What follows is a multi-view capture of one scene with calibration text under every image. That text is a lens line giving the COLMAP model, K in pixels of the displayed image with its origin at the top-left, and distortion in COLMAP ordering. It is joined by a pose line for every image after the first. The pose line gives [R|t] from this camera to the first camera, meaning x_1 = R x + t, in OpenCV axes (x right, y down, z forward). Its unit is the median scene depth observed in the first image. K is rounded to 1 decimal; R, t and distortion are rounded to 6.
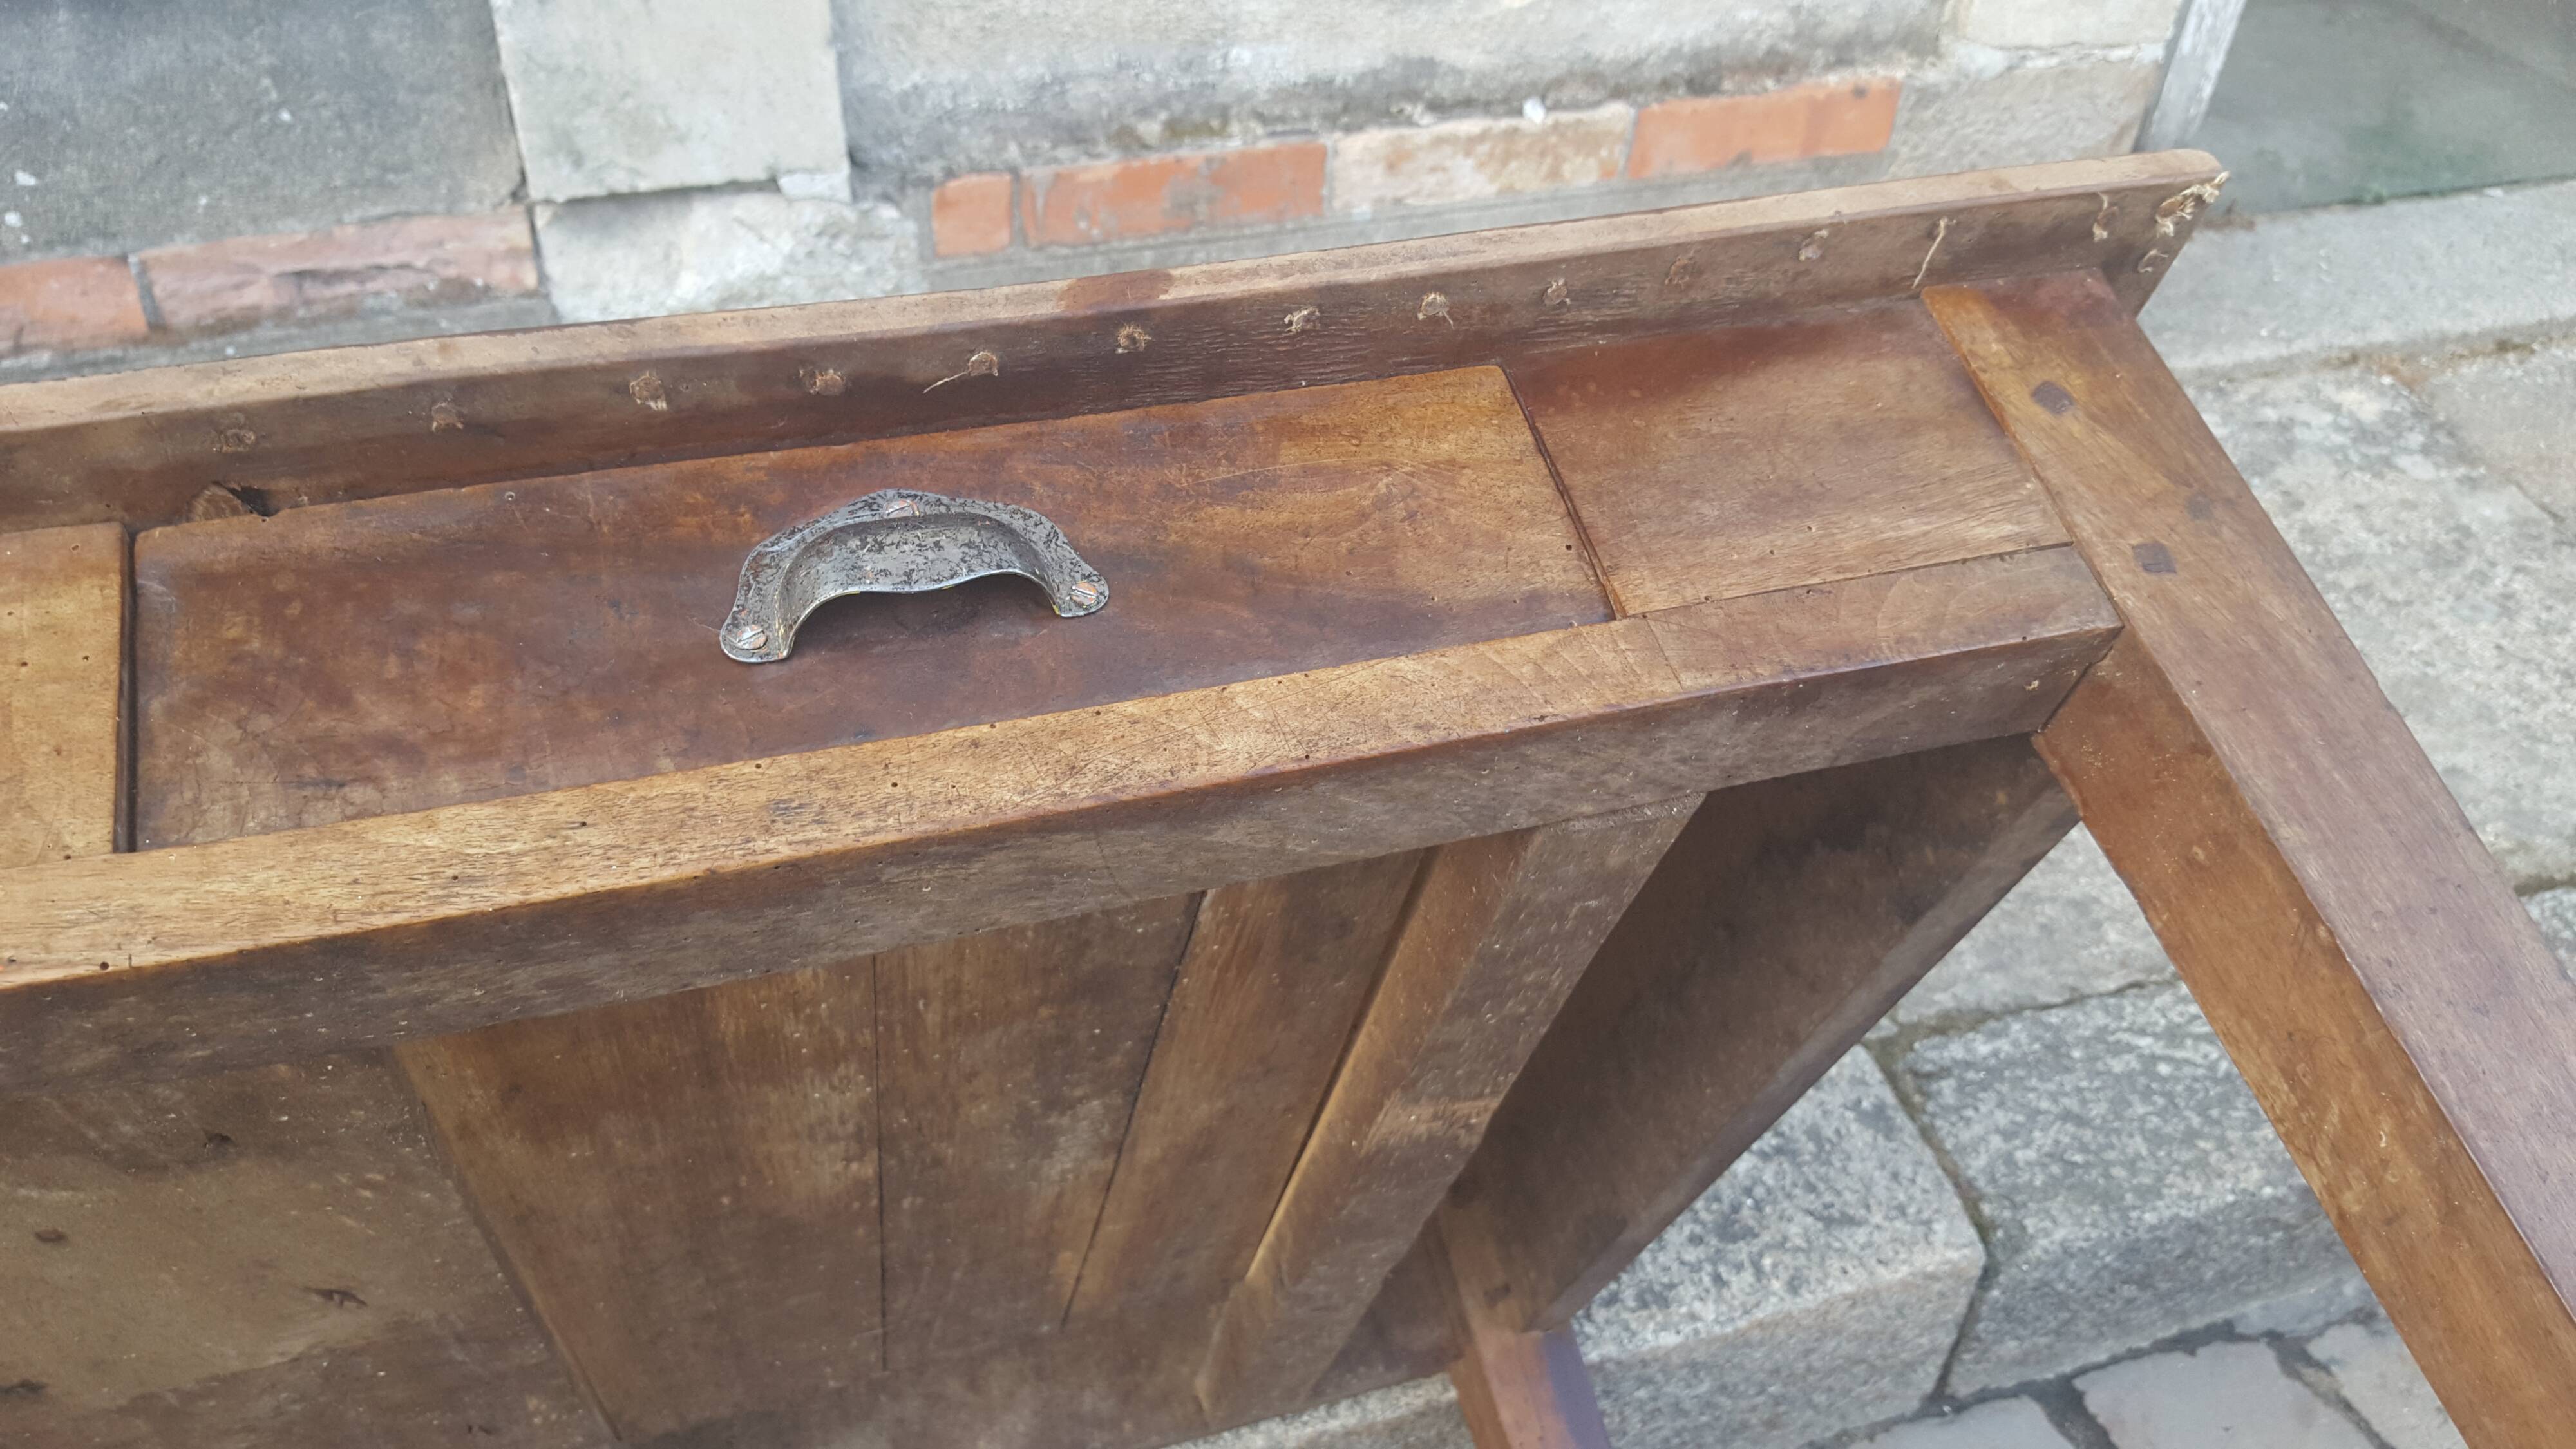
lens RADIAL K [[1918.4, 0, 1234.2], [0, 1918.4, 766.7], [0, 0, 1]] dist [0.052134, -0.106567]
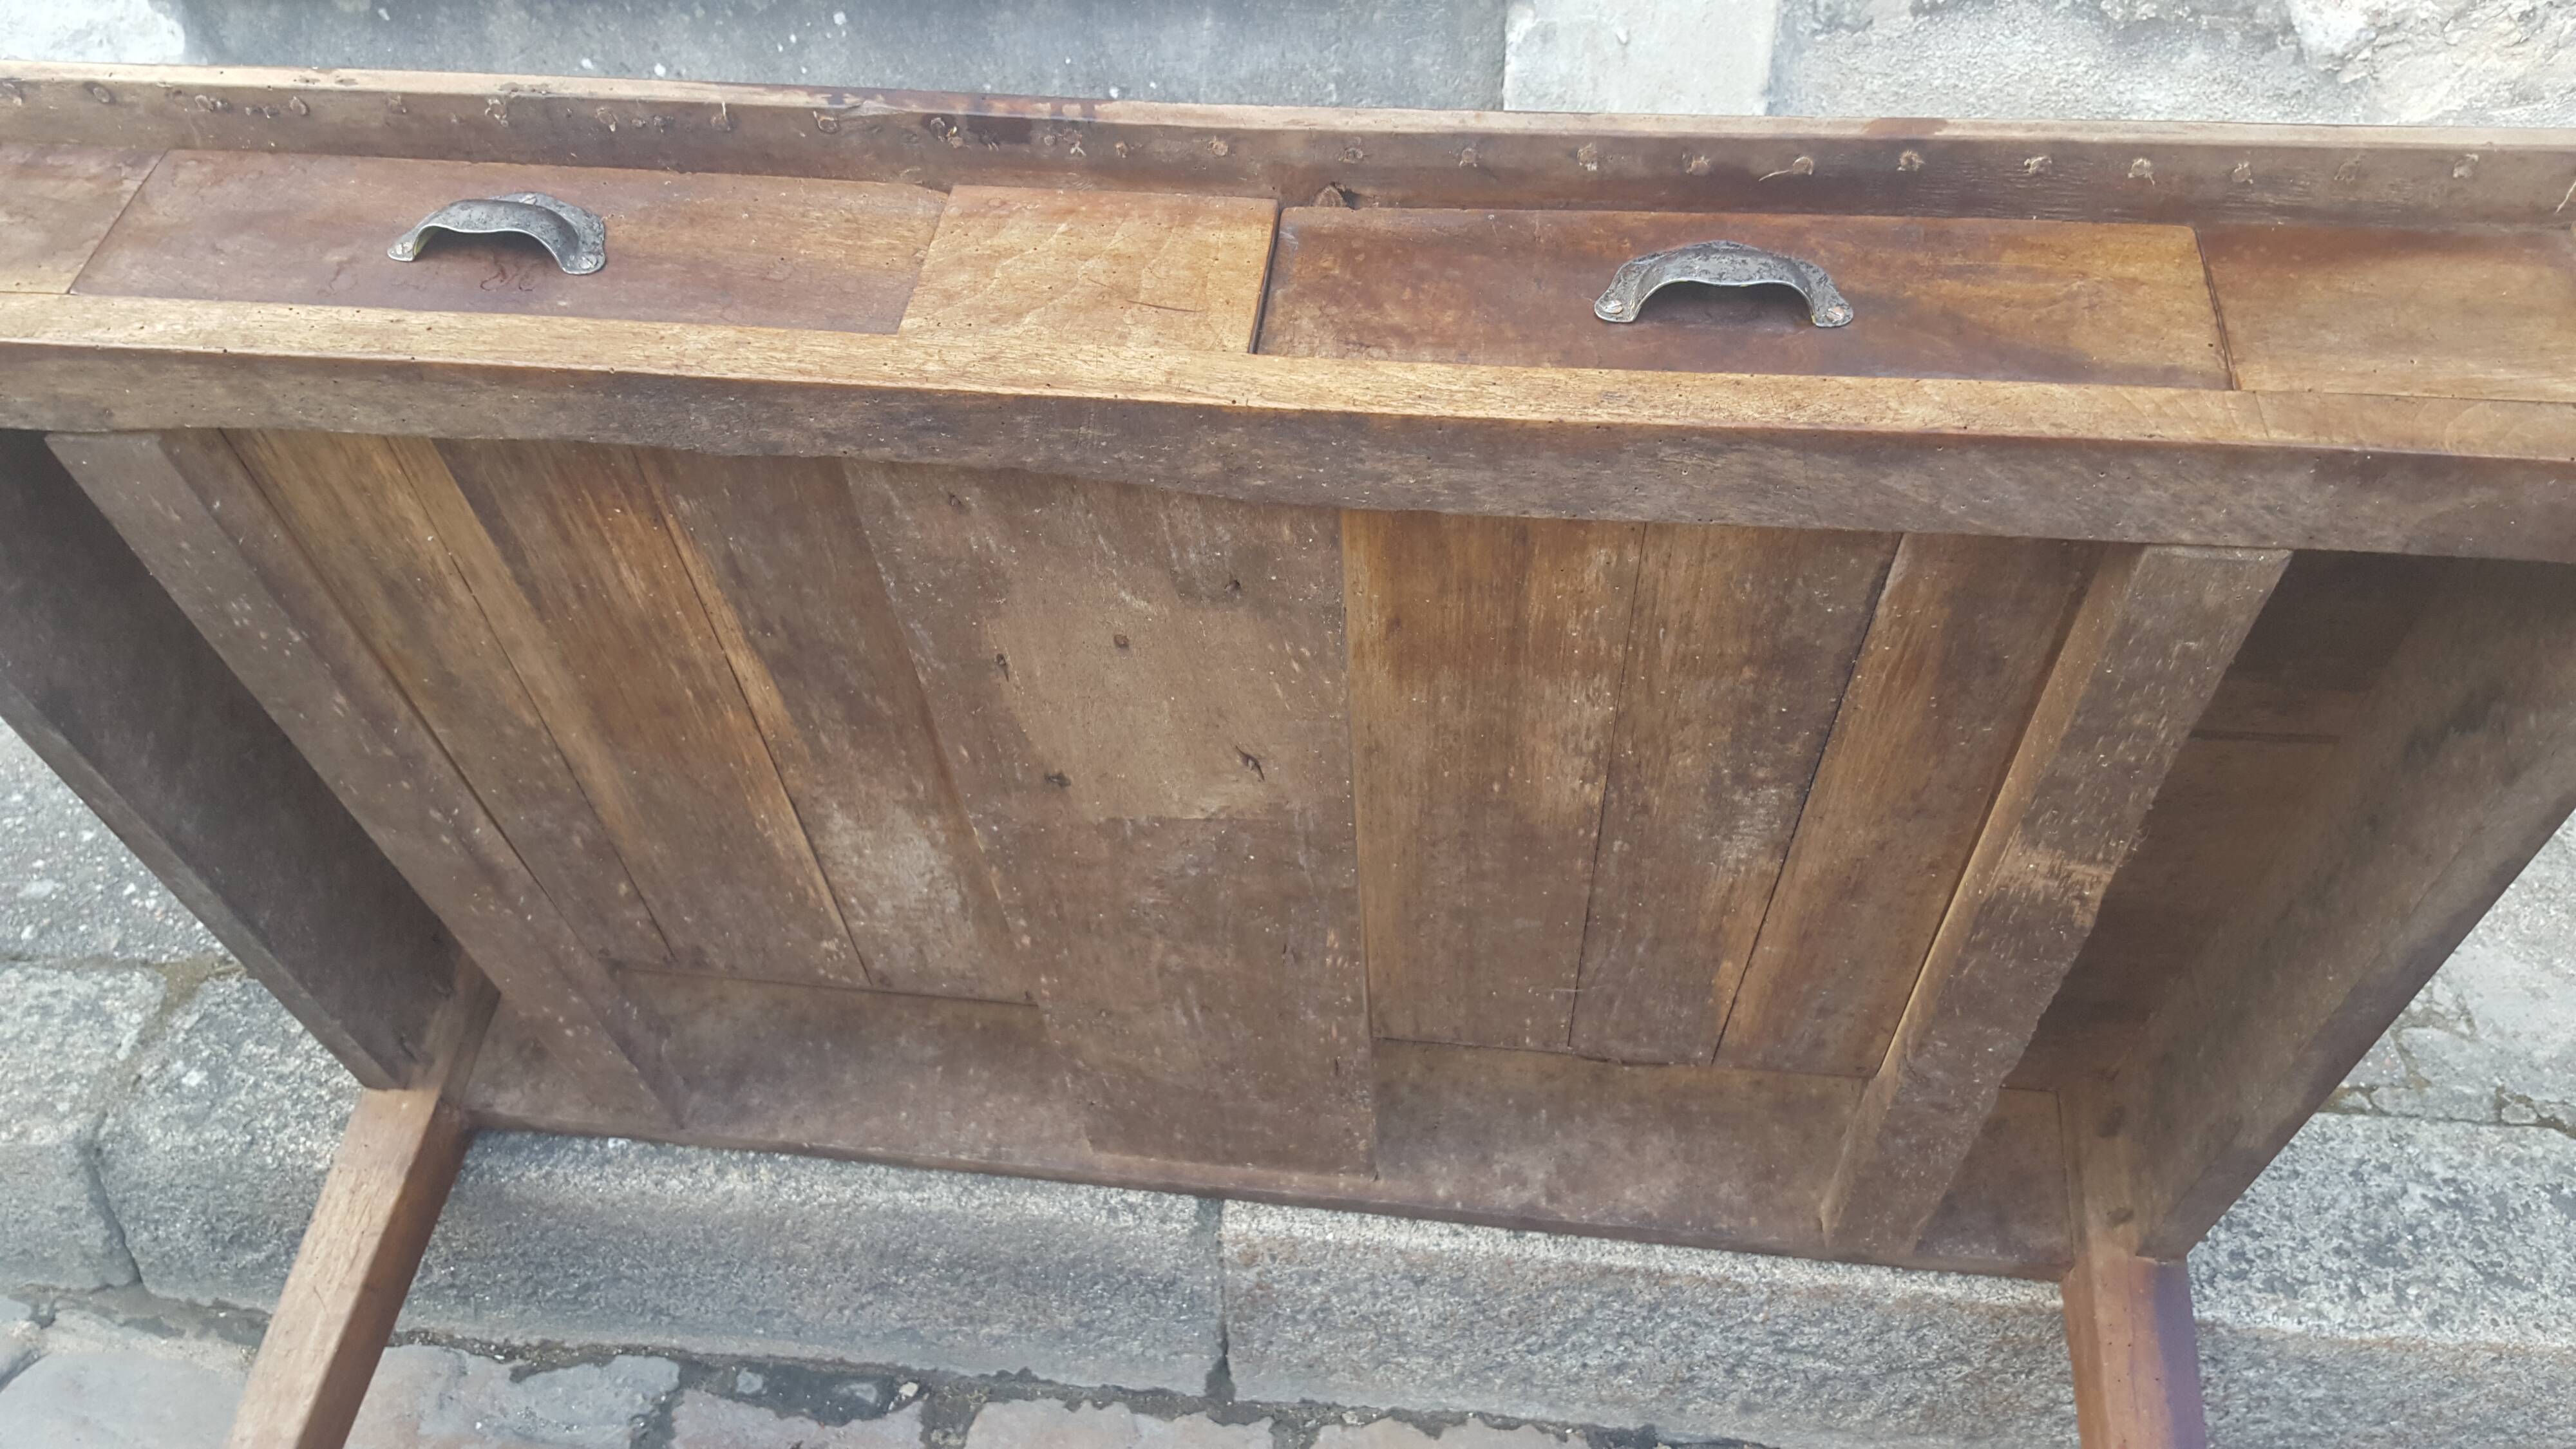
lens RADIAL K [[1918.4, 0, 1276.7], [0, 1918.4, 735.8], [0, 0, 1]] dist [0.052134, -0.106567]
pose [[0.902032, 0.199098, -0.383013, 0.065246], [-0.231786, 0.971917, -0.040655, 0.151873], [0.364163, 0.125449, 0.922848, -0.195992]]
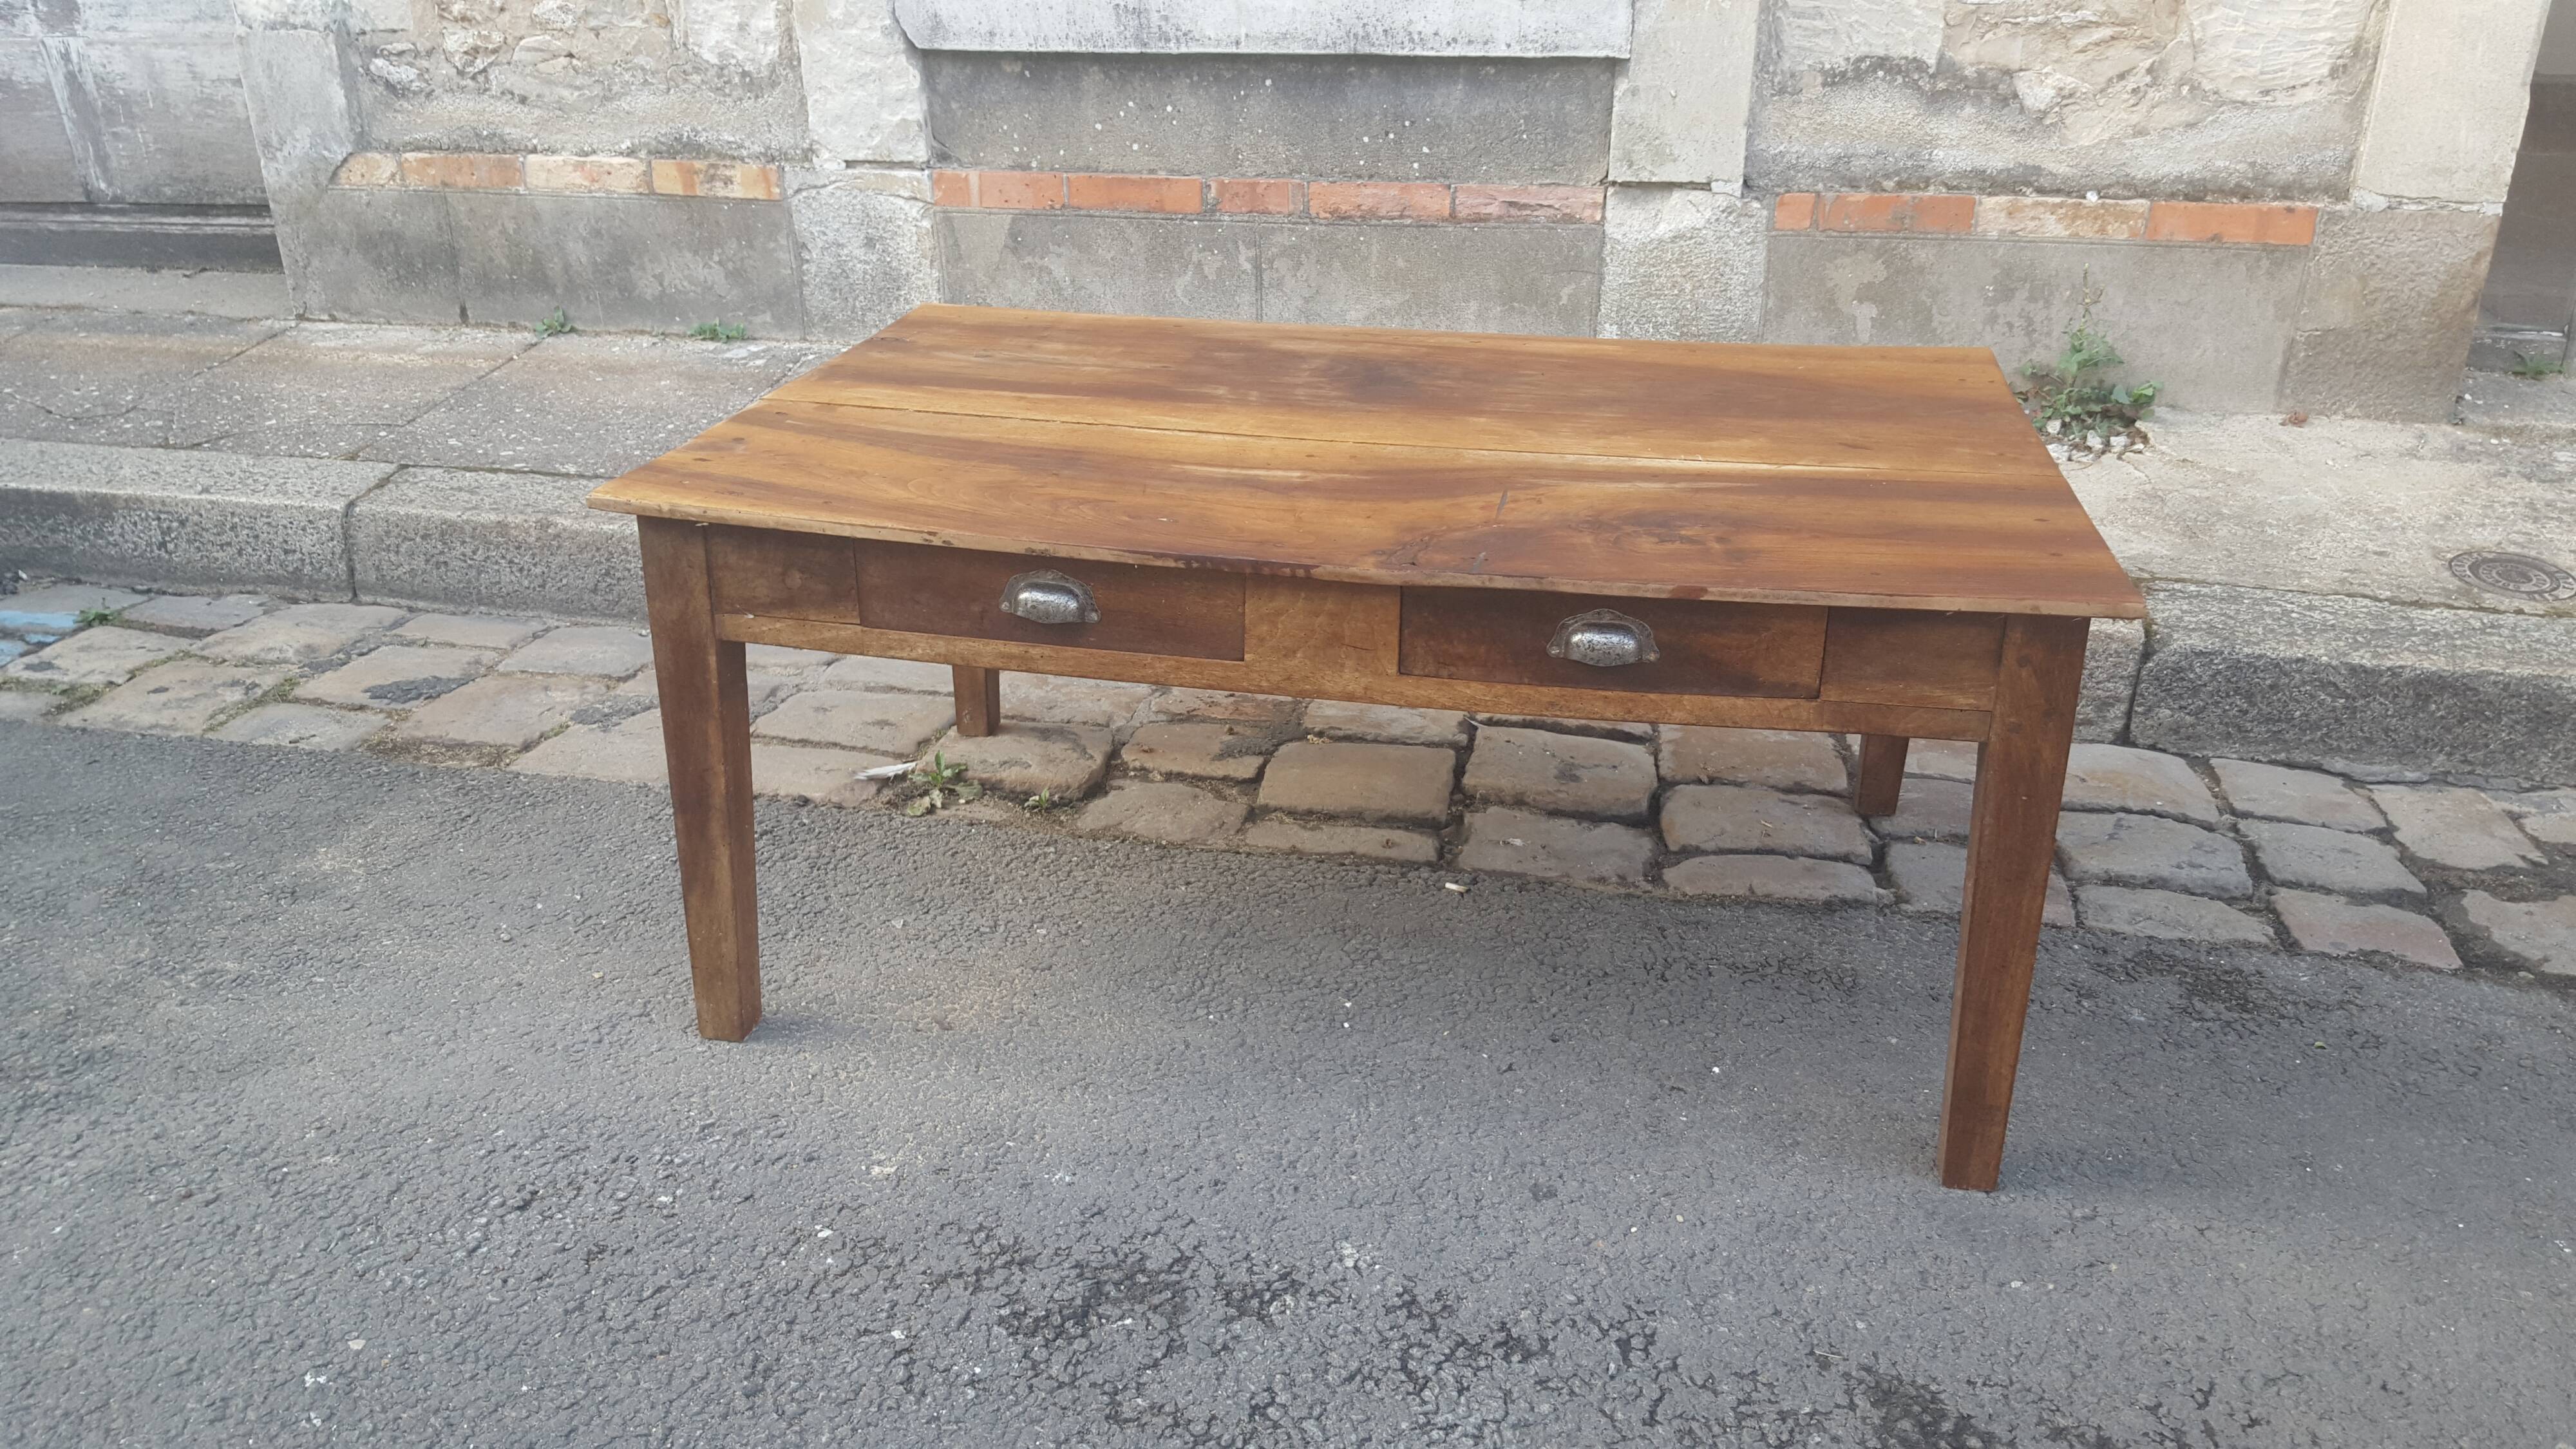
lens RADIAL K [[1897.0, 0, 1307.0], [0, 1897.0, 716.3], [0, 0, 1]] dist [0.091069, -0.158860]
pose [[0.870650, 0.174441, -0.459933, 0.589576], [-0.295787, 0.932743, -0.206157, 1.052077], [0.393037, 0.315533, 0.863690, -1.123594]]
